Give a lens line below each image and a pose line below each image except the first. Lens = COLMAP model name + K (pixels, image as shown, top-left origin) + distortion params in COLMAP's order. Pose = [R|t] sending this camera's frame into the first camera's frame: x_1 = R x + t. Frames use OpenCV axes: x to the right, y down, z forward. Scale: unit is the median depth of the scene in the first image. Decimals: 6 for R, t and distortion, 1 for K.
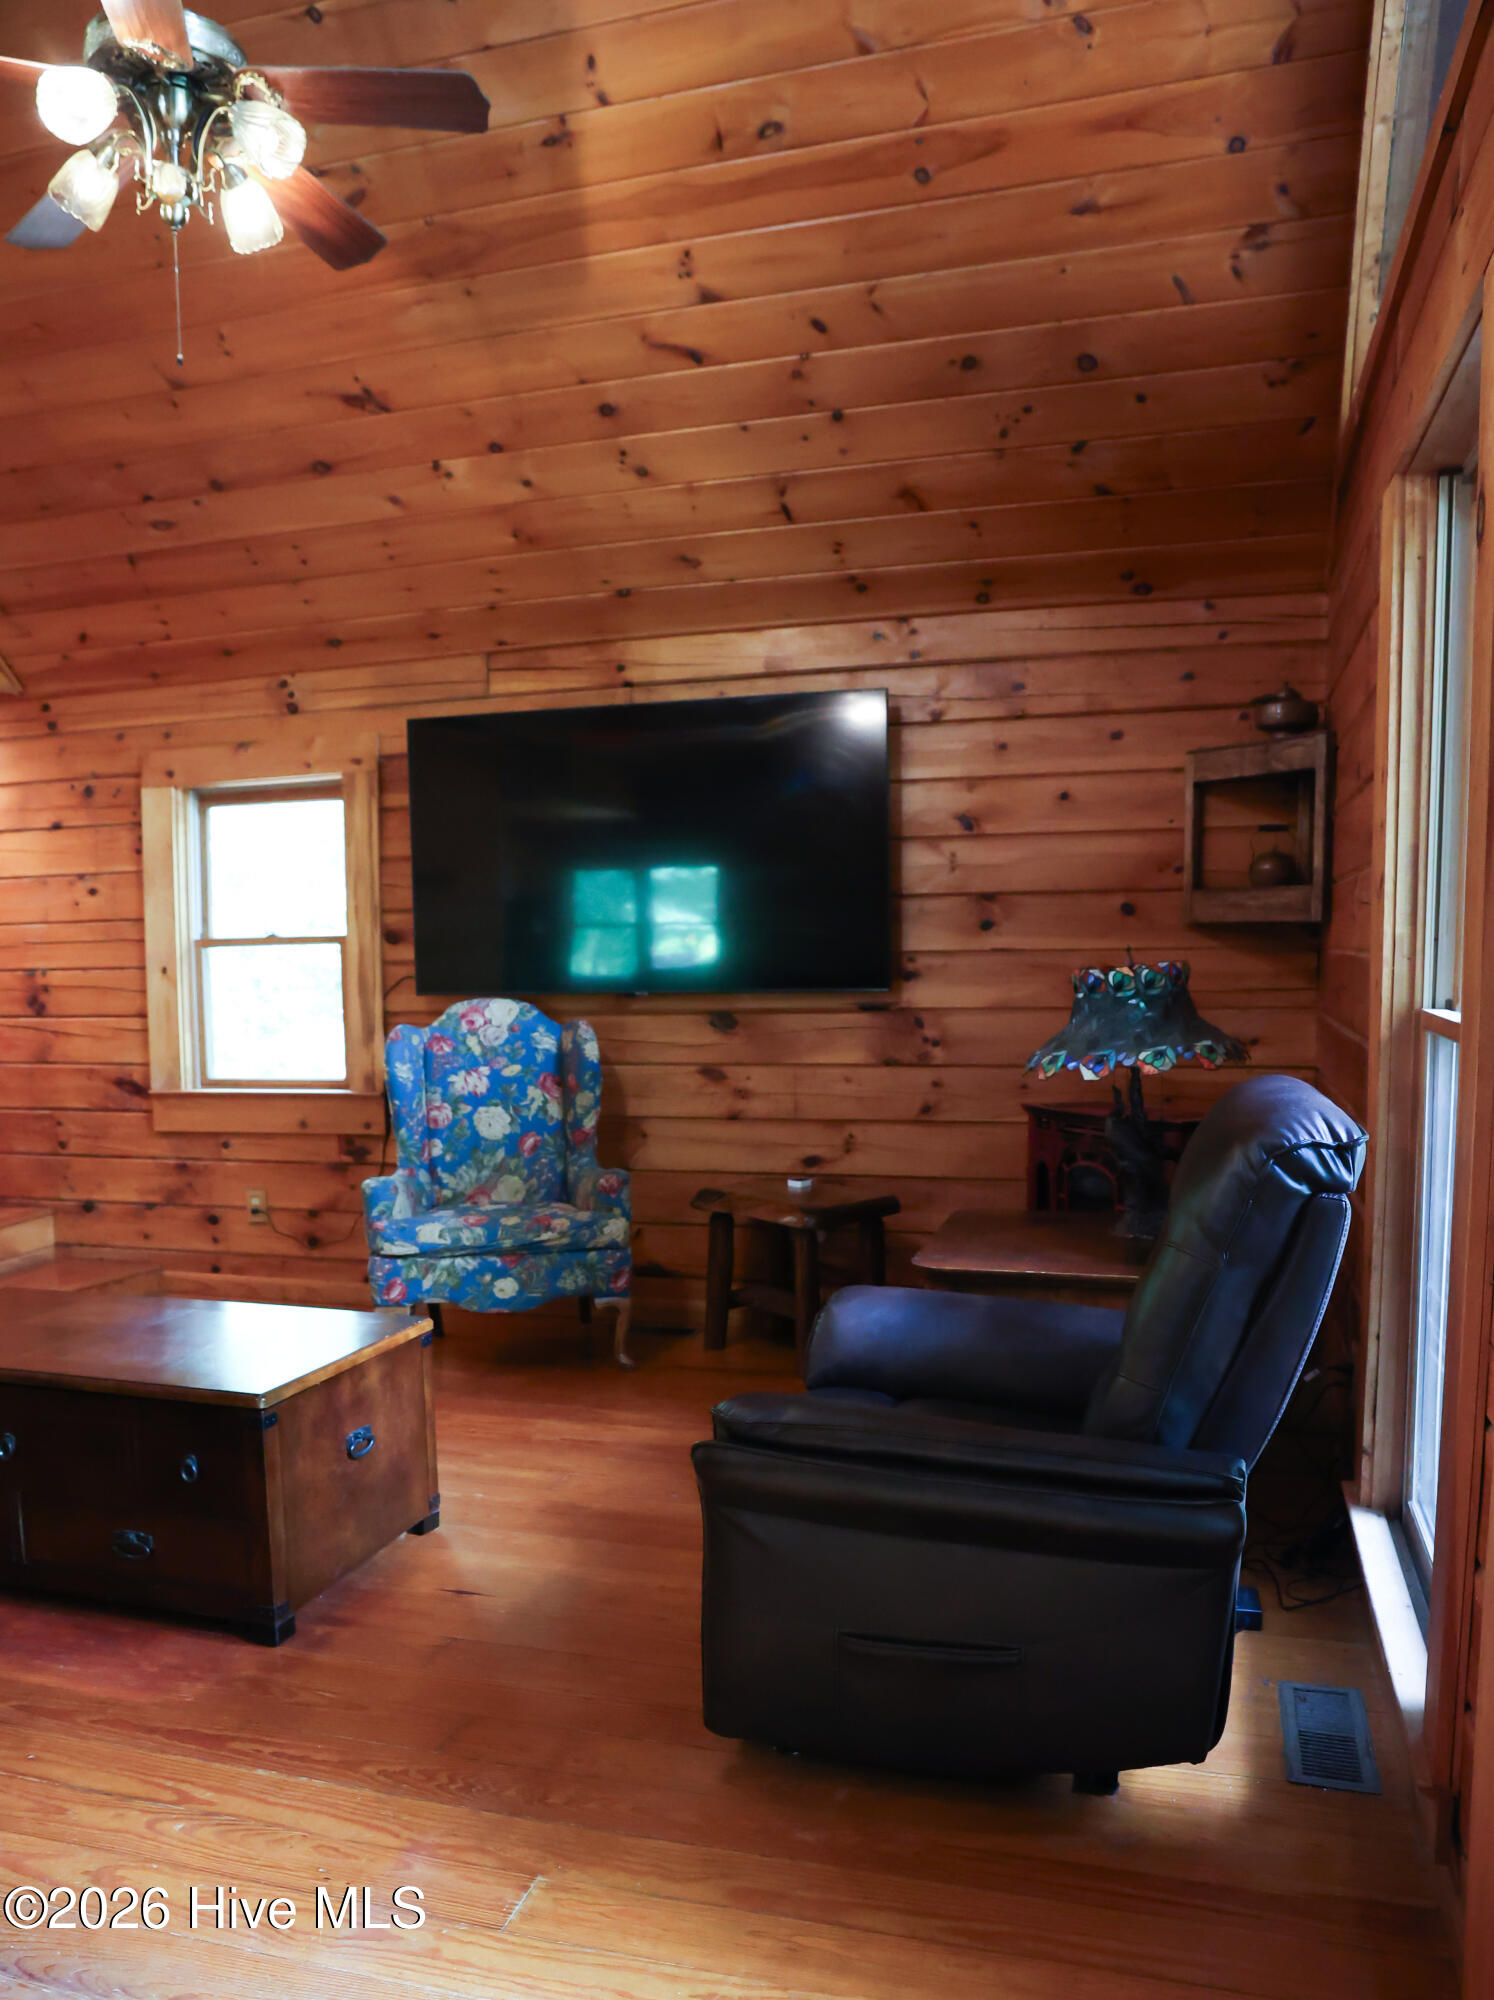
lens RADIAL K [[1507.5, 0, 746.8], [0, 1507.5, 1113.0], [0, 0, 1]] dist [-0.085756, 0.000809]
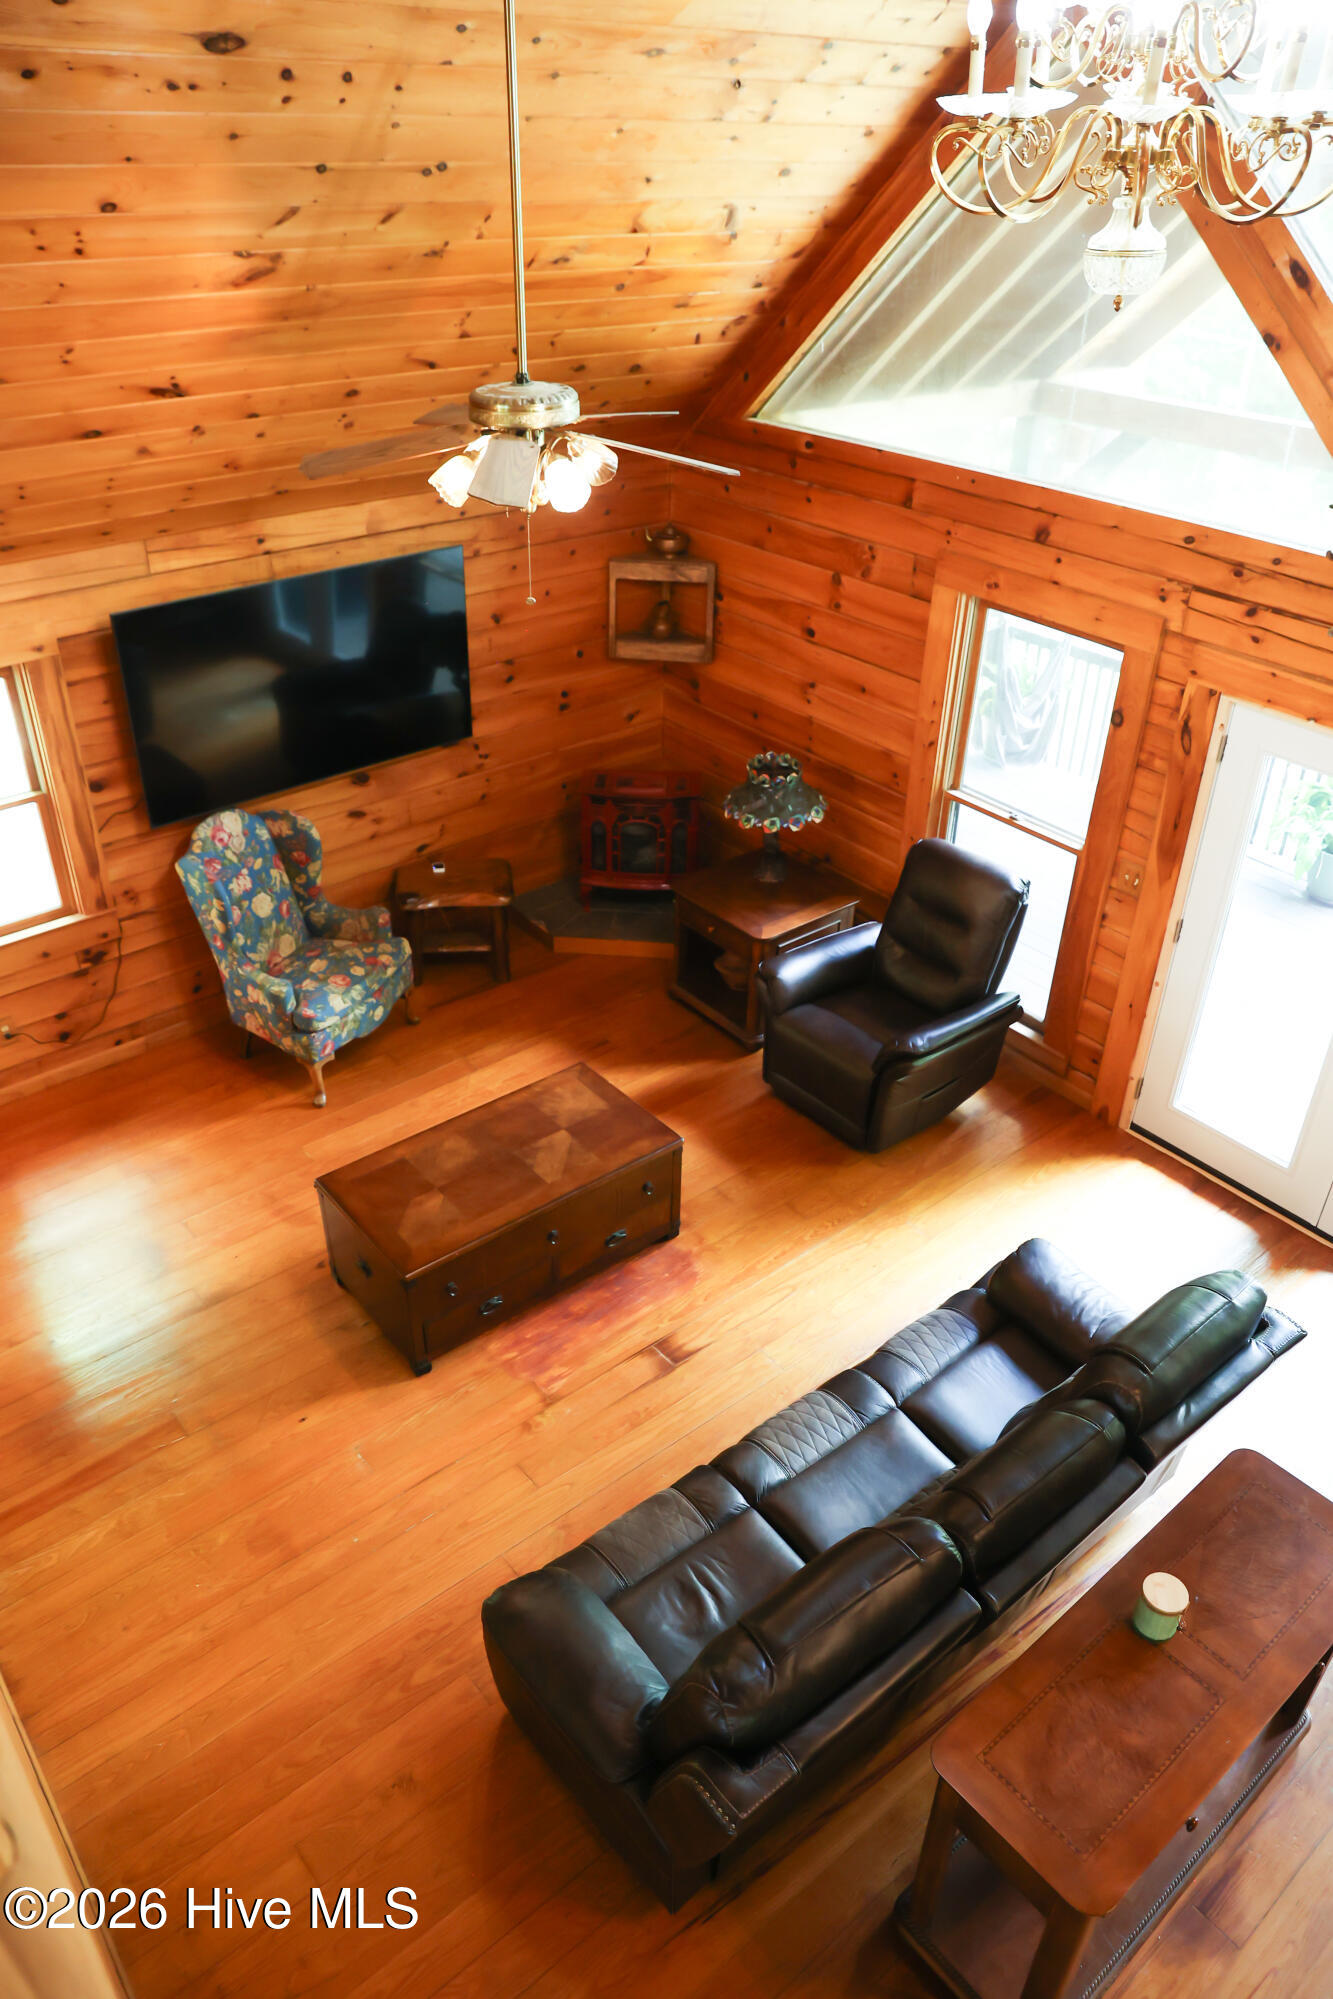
lens RADIAL K [[1369.2, 0, 659.8], [0, 1369.2, 997.8], [0, 0, 1]] dist [-0.112869, 0.086536]
pose [[0.561440, -0.428108, 0.708173, -0.873926], [0.067601, 0.876648, 0.476360, -0.481795], [-0.824752, -0.219574, 0.521125, 0.043564]]
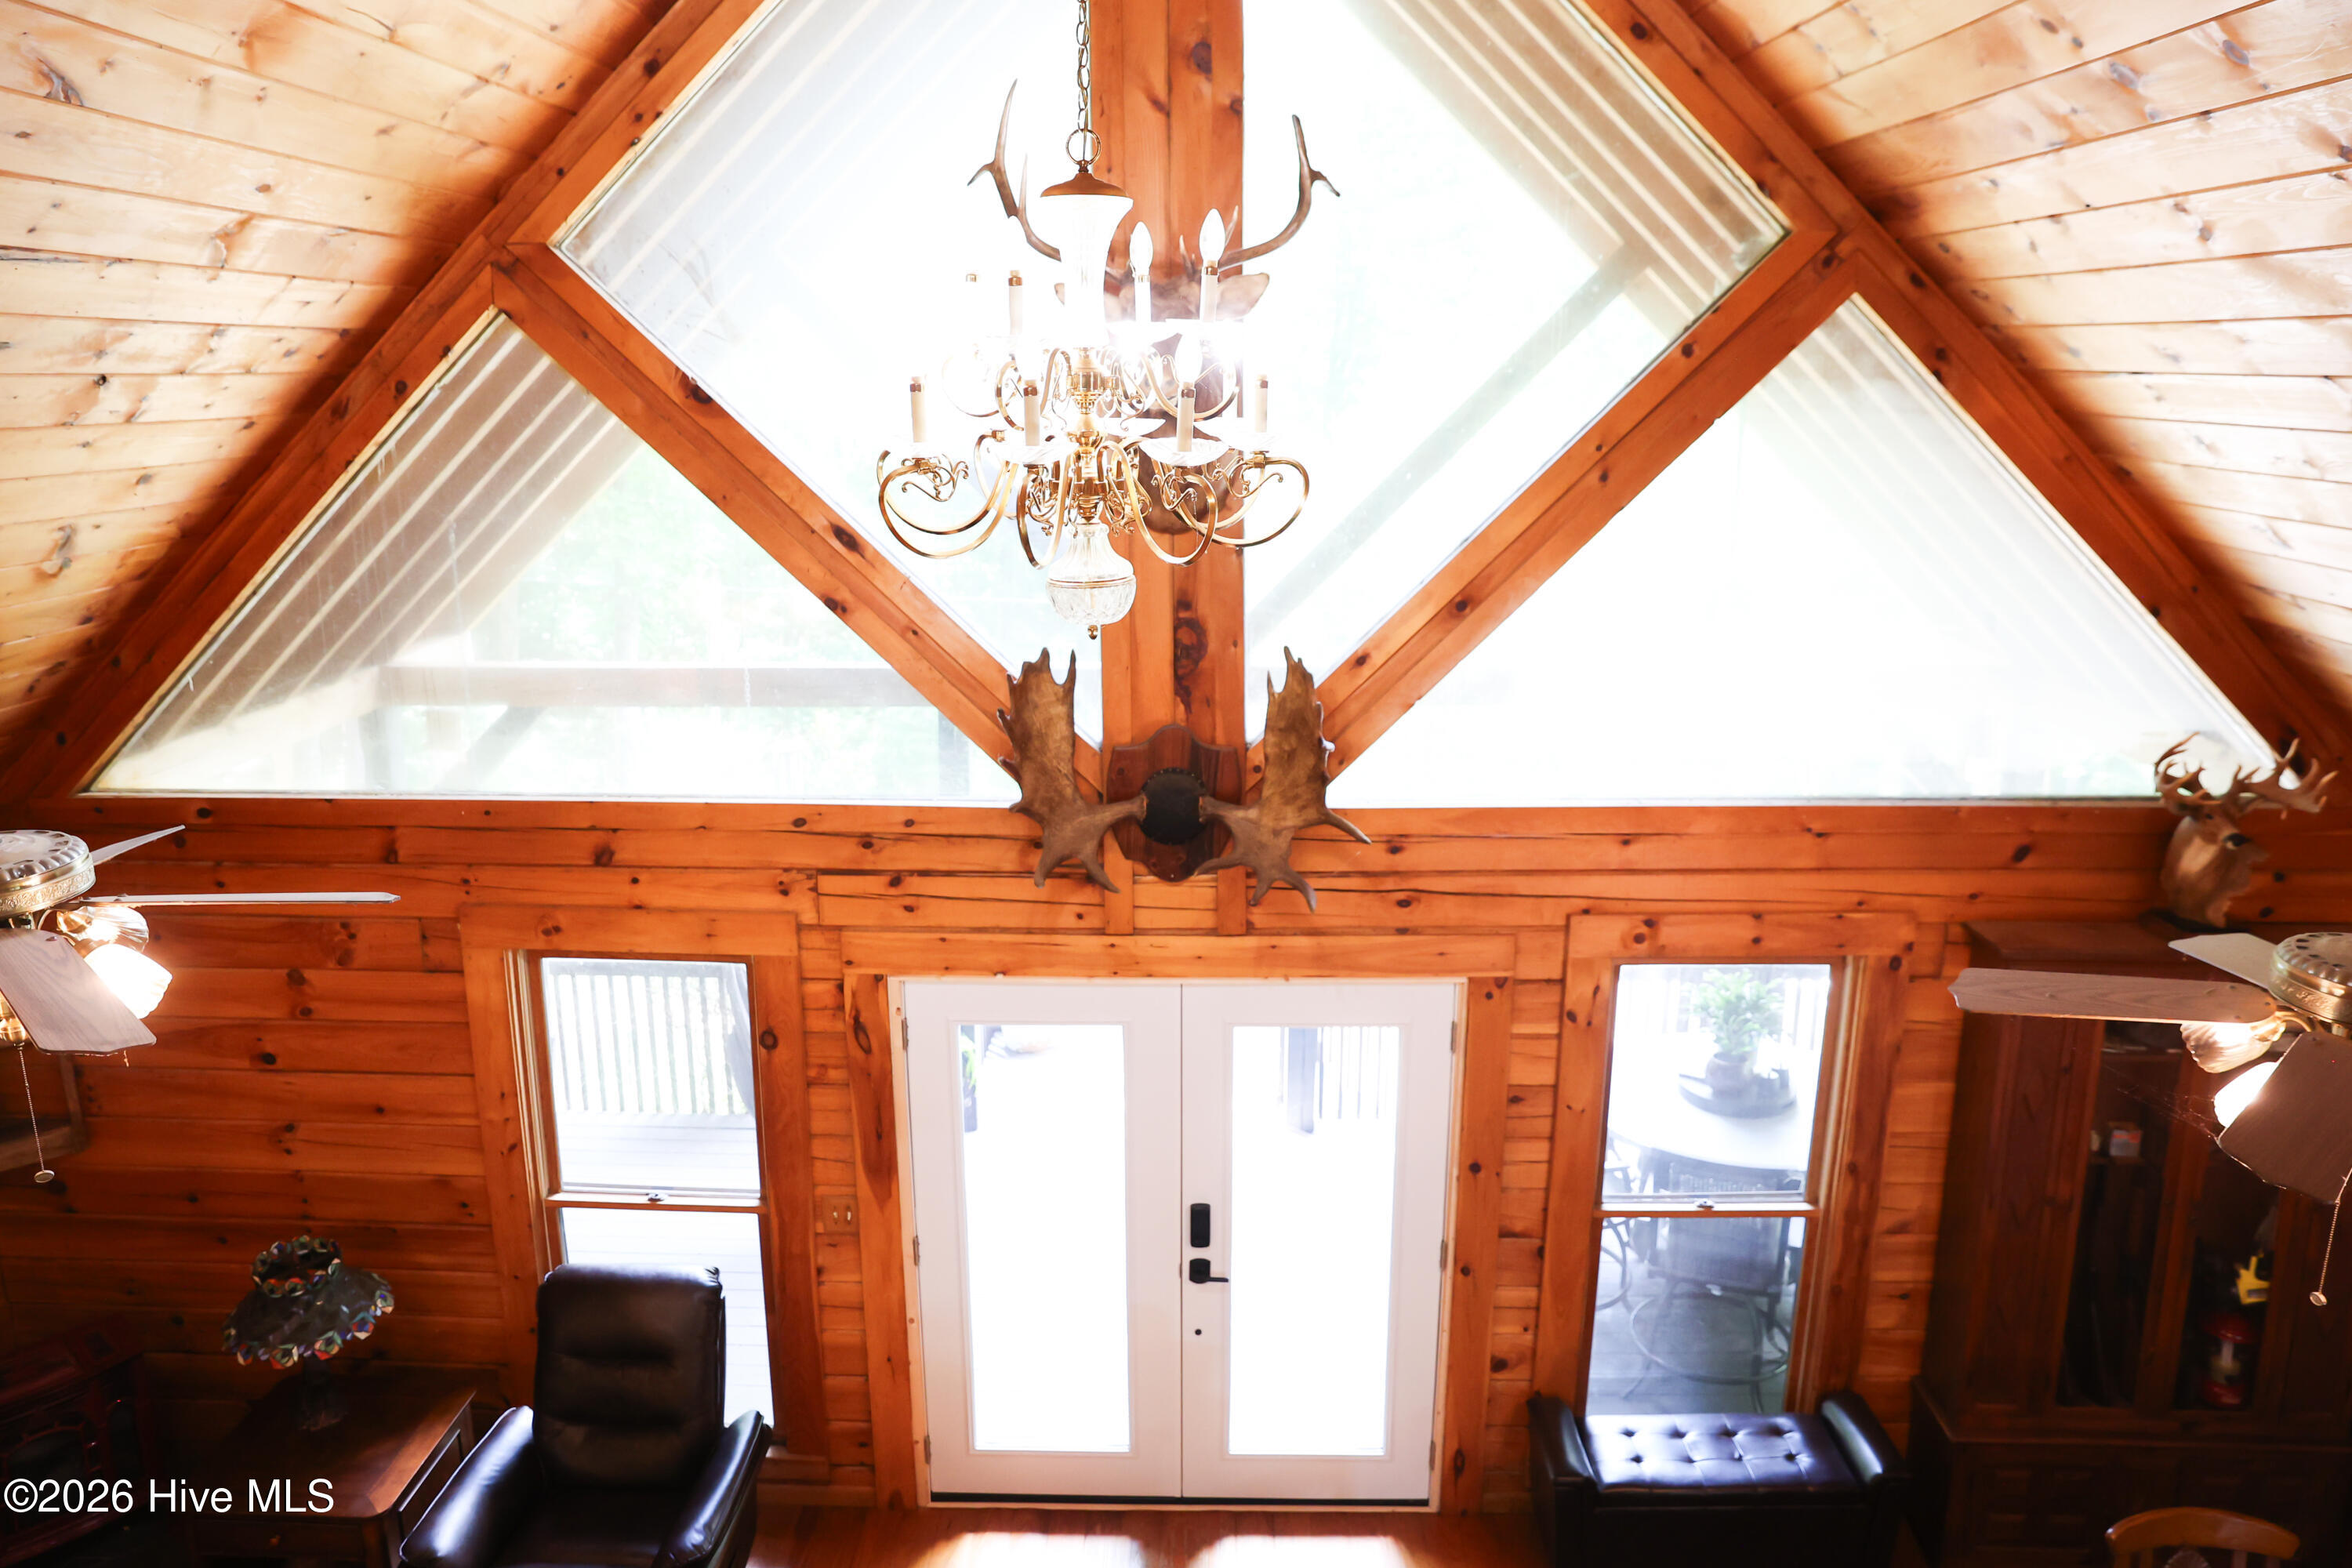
lens RADIAL K [[1627.9, 0, 1184.4], [0, 1627.9, 769.6], [0, 0, 1]] dist [-0.114663, 0.087514]
pose [[-0.262994, -0.214571, 0.940635, -0.839779], [0.108365, 0.962217, 0.249792, -0.544412], [-0.958692, 0.167626, -0.229805, 0.300783]]
